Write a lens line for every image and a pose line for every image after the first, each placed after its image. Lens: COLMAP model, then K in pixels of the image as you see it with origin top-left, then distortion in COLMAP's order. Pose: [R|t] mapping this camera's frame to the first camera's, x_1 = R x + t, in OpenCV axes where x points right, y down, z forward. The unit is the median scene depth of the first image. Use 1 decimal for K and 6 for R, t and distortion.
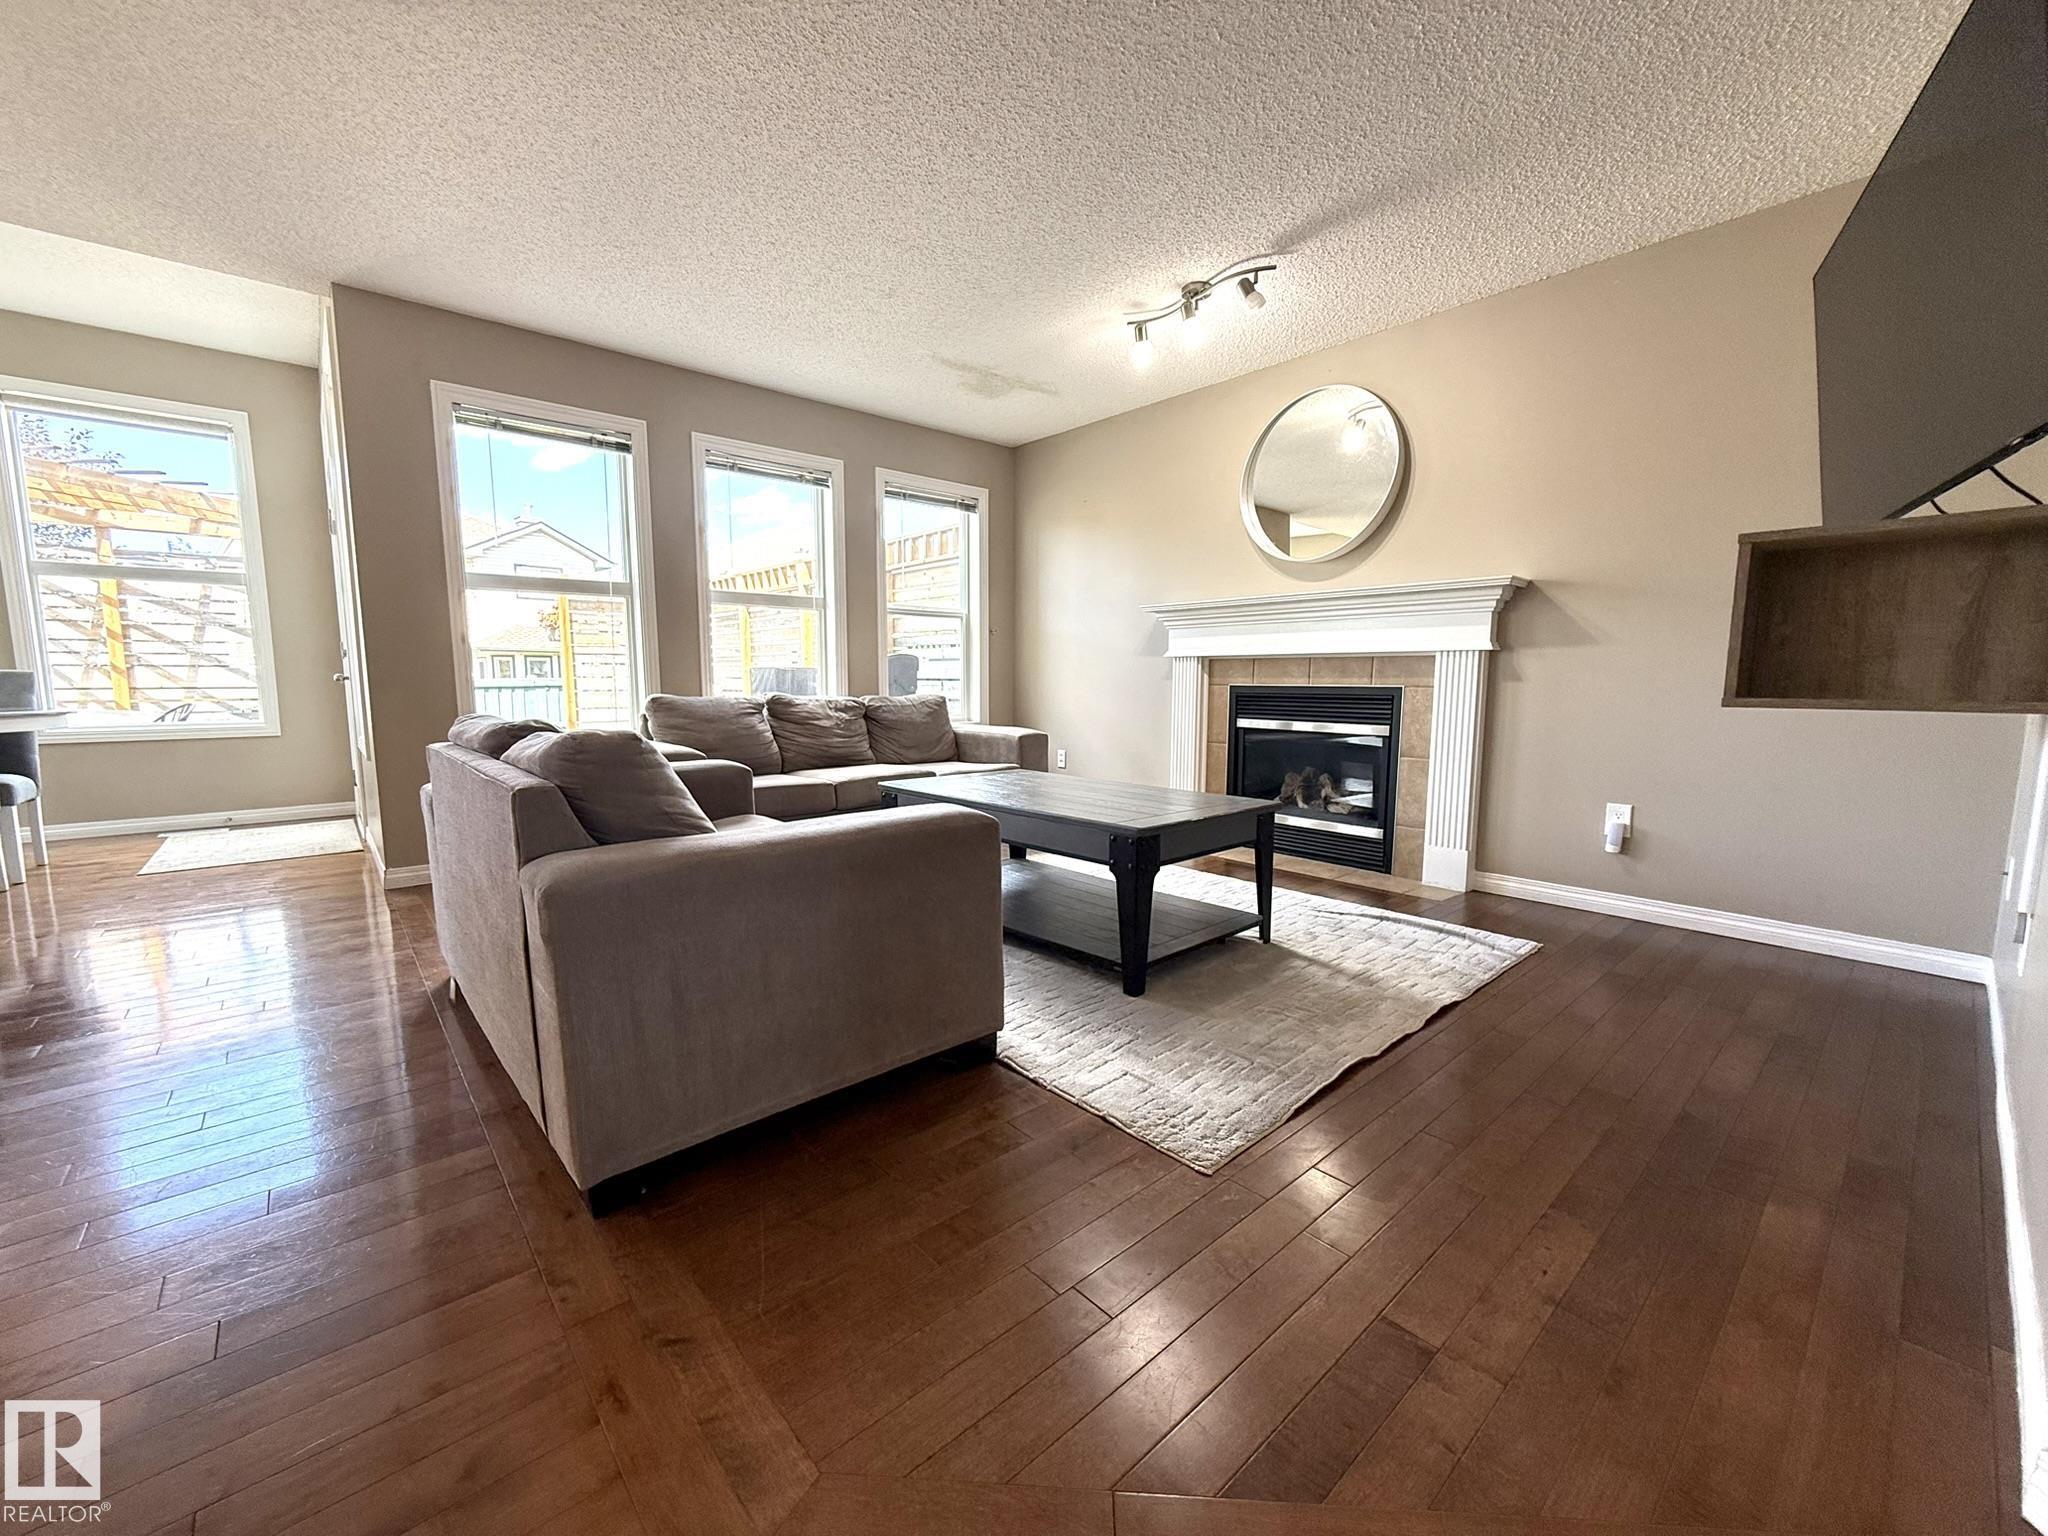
lens RADIAL K [[816.1, 0, 1026.5], [0, 816.1, 769.3], [0, 0, 1]] dist [0.000377, 0.000061]
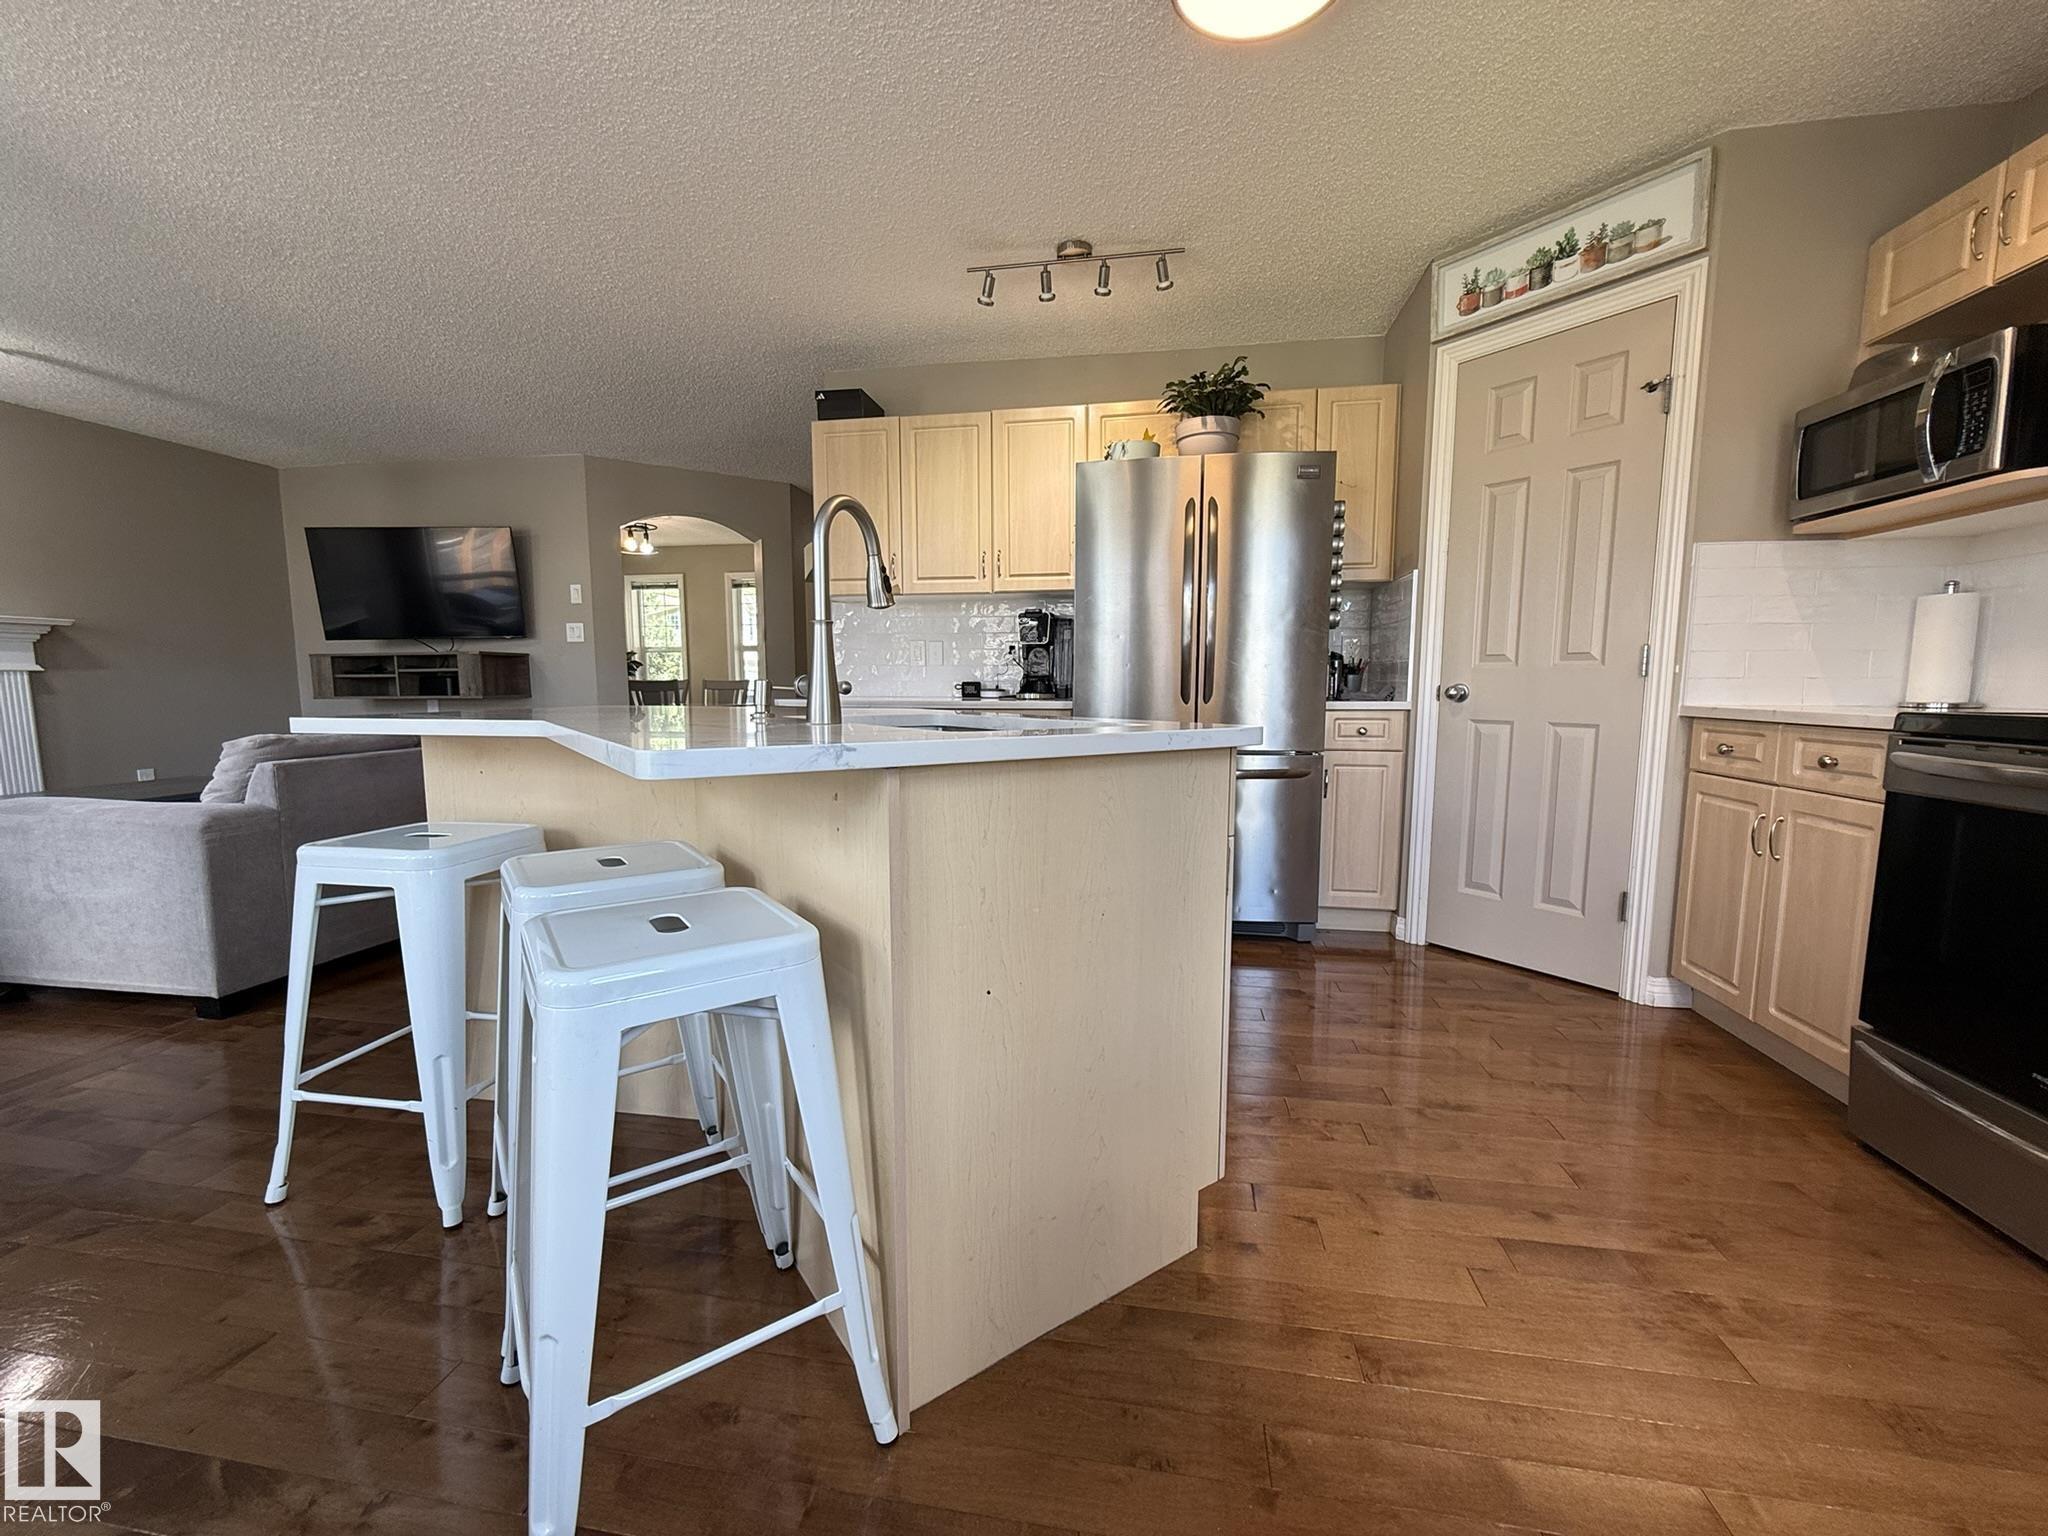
lens RADIAL K [[816.1, 0, 1026.5], [0, 816.1, 769.3], [0, 0, 1]] dist [0.000377, 0.000061]
pose [[-0.630930, -0.084474, 0.771228, -1.410809], [0.086154, 0.980278, 0.177853, -0.082110], [-0.771042, 0.178657, -0.611209, 0.567236]]
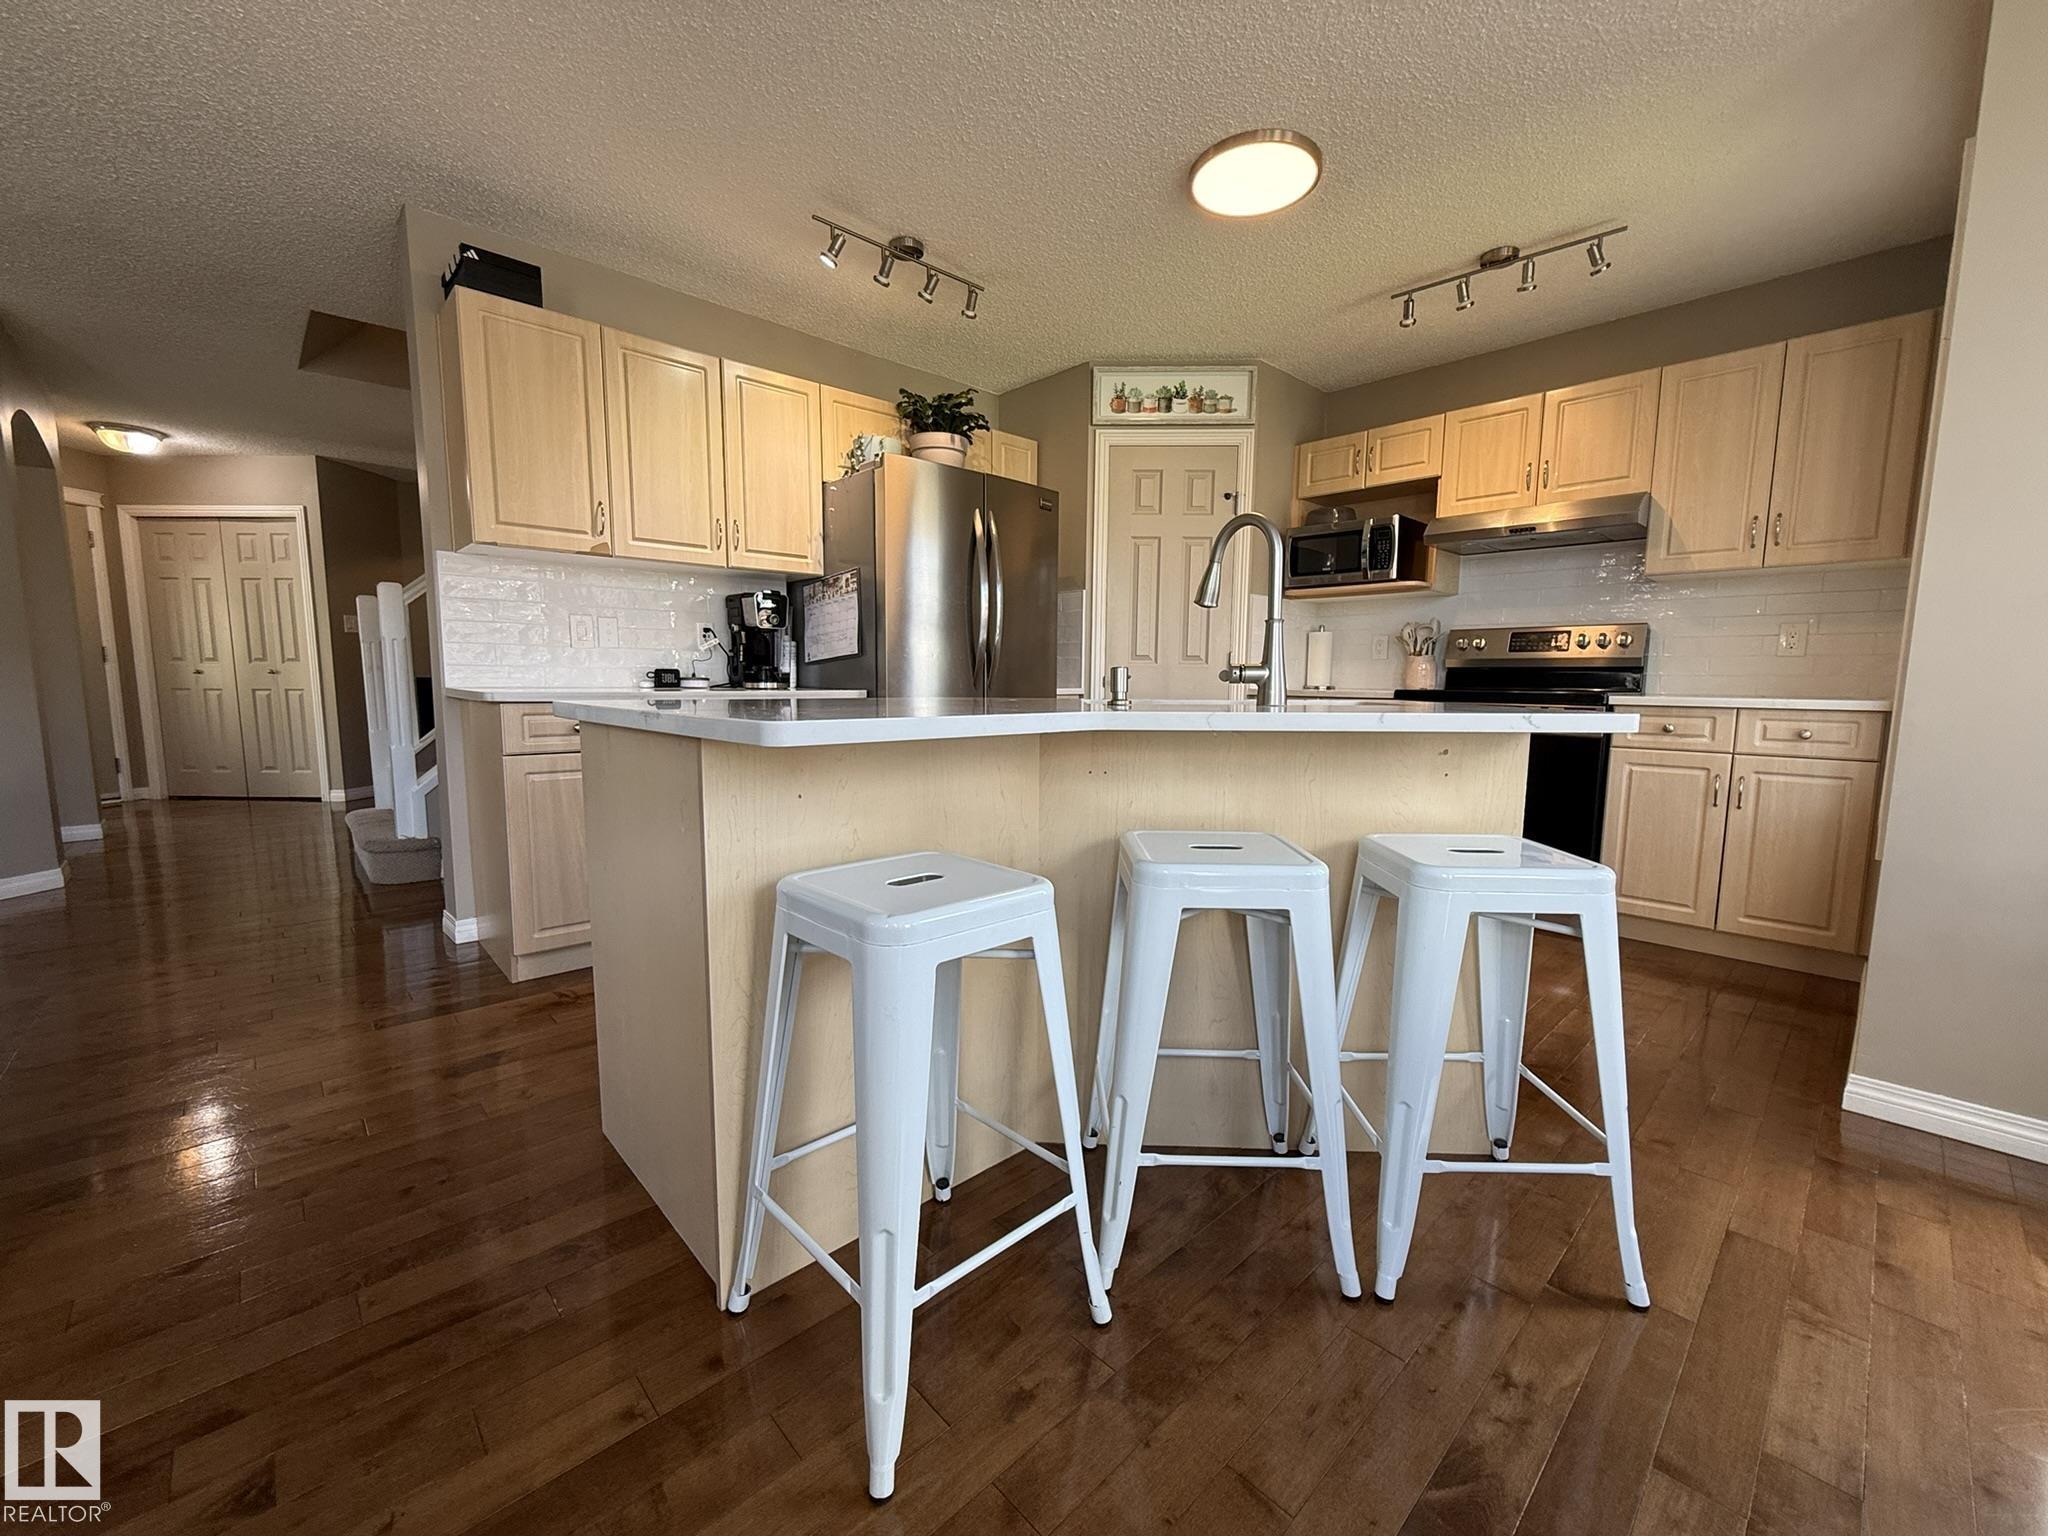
lens RADIAL K [[816.1, 0, 1026.5], [0, 816.1, 769.3], [0, 0, 1]] dist [0.000377, 0.000061]
pose [[-0.999430, -0.006371, -0.033156, -0.881928], [-0.013673, 0.974273, 0.224955, -0.110639], [0.030869, 0.225280, -0.973805, 0.864045]]
